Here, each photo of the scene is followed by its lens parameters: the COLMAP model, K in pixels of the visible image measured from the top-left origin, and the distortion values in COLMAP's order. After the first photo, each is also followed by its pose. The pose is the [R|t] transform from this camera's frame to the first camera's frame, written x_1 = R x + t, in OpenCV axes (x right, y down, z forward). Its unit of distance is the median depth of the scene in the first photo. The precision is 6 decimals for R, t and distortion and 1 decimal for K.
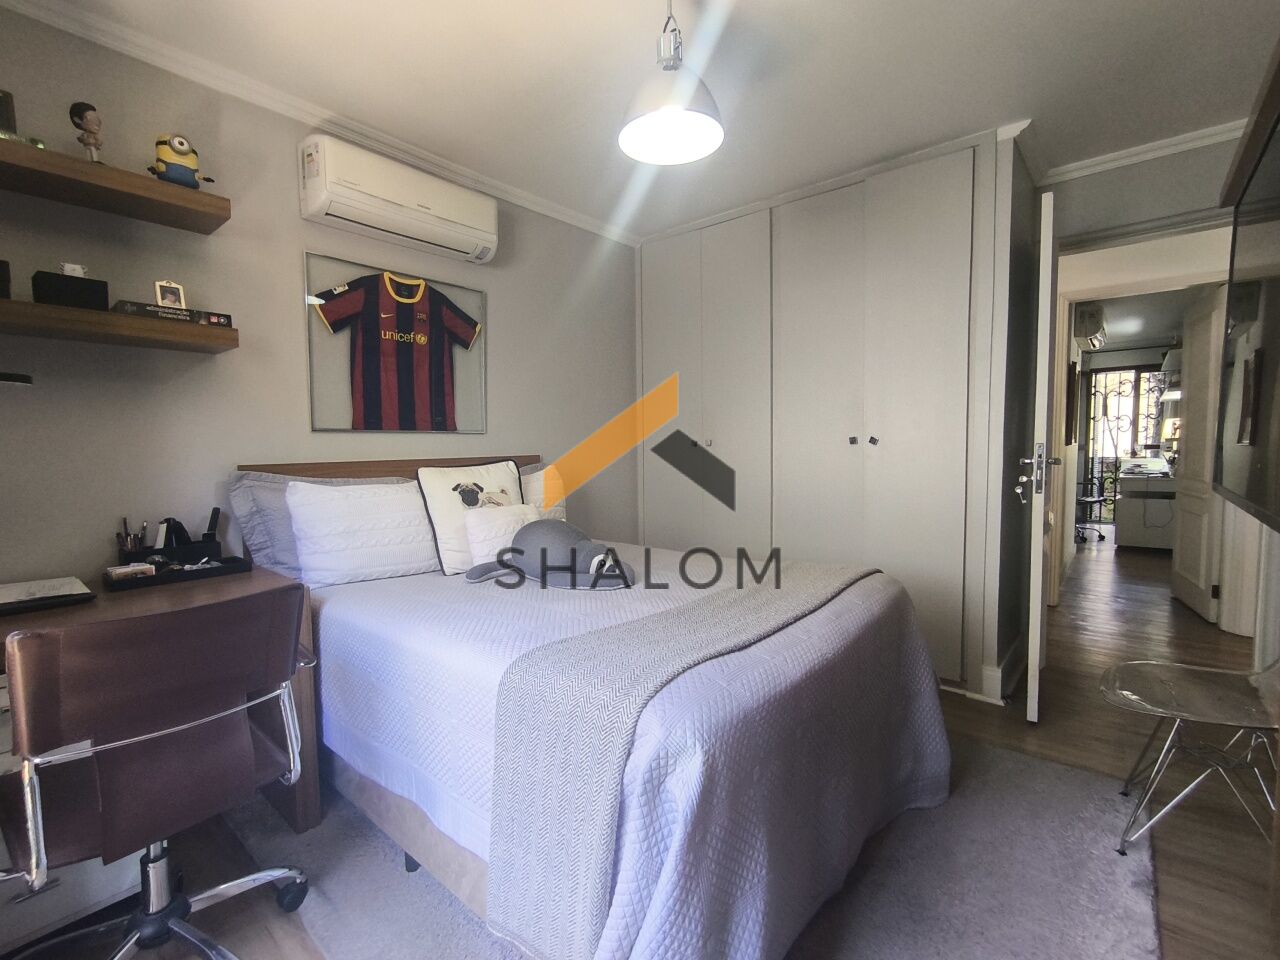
lens RADIAL K [[585.5, 0, 636.1], [0, 585.5, 486.4], [0, 0, 1]] dist [-0.007288, 0.006058]
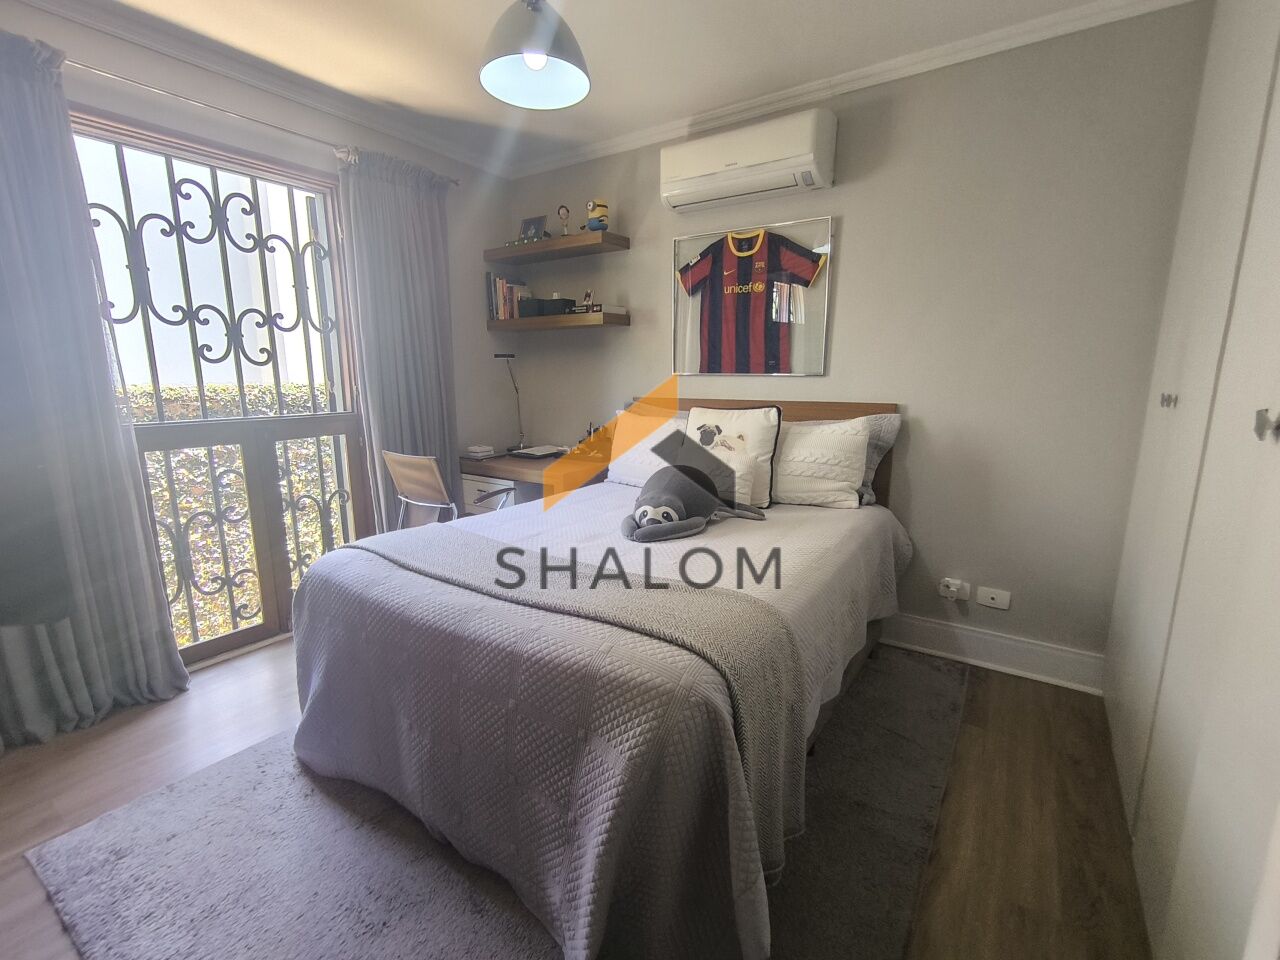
lens RADIAL K [[585.5, 0, 635.6], [0, 585.5, 478.4], [0, 0, 1]] dist [-0.007288, 0.006058]
pose [[0.094201, 0.199301, -0.975400, 0.791825], [-0.064984, 0.978898, 0.193740, -0.110100], [0.993430, 0.045135, 0.105165, 0.739925]]
